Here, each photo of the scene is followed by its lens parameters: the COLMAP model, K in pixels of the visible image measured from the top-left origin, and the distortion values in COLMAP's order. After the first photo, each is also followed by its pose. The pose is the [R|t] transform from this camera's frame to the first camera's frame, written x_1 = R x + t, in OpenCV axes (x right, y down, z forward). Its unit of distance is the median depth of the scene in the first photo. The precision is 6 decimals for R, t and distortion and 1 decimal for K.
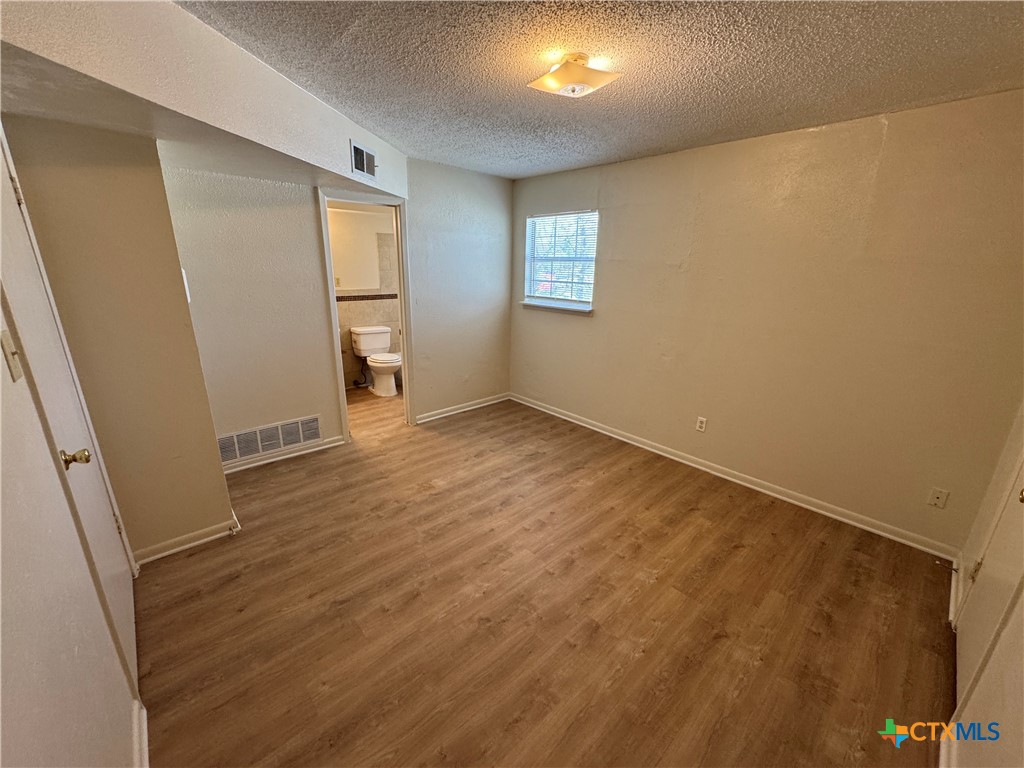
lens RADIAL K [[411.2, 0, 512.0], [0, 411.2, 384.0], [0, 0, 1]] dist [-0.002018, -0.000058]
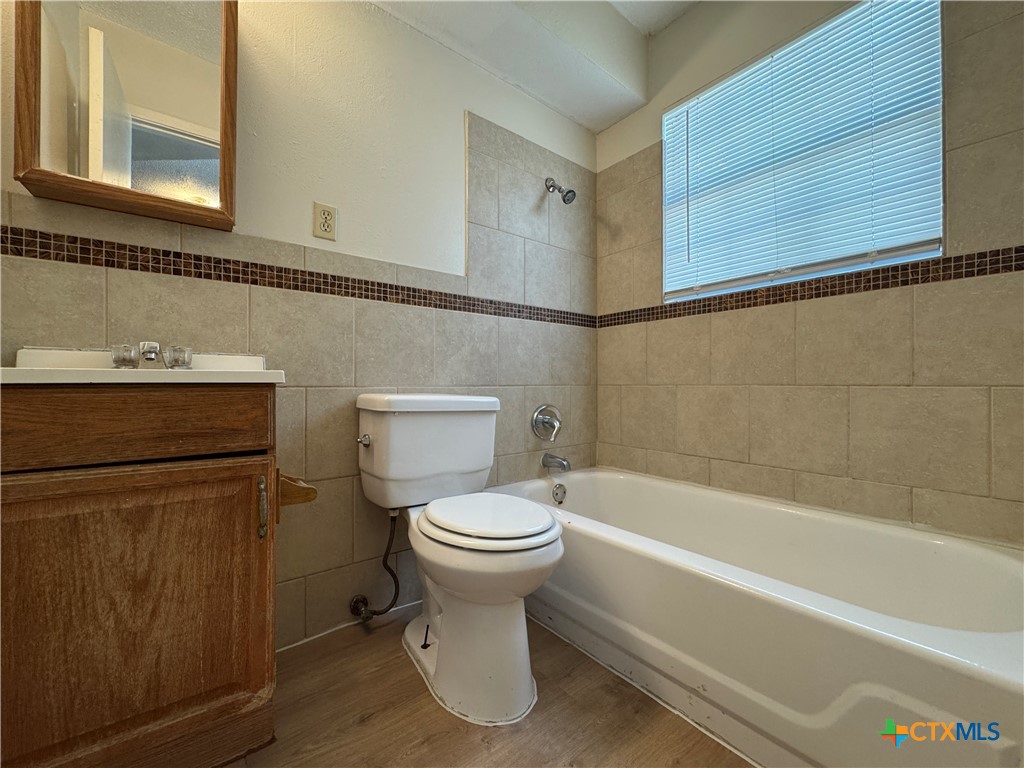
lens RADIAL K [[408.6, 0, 512.0], [0, 408.6, 384.0], [0, 0, 1]] dist [-0.004129, -0.000036]
pose [[0.996945, -0.022679, -0.074743, -0.273058], [-0.000255, 0.955969, -0.293467, -0.065251], [0.078107, 0.292590, 0.953043, 0.753542]]
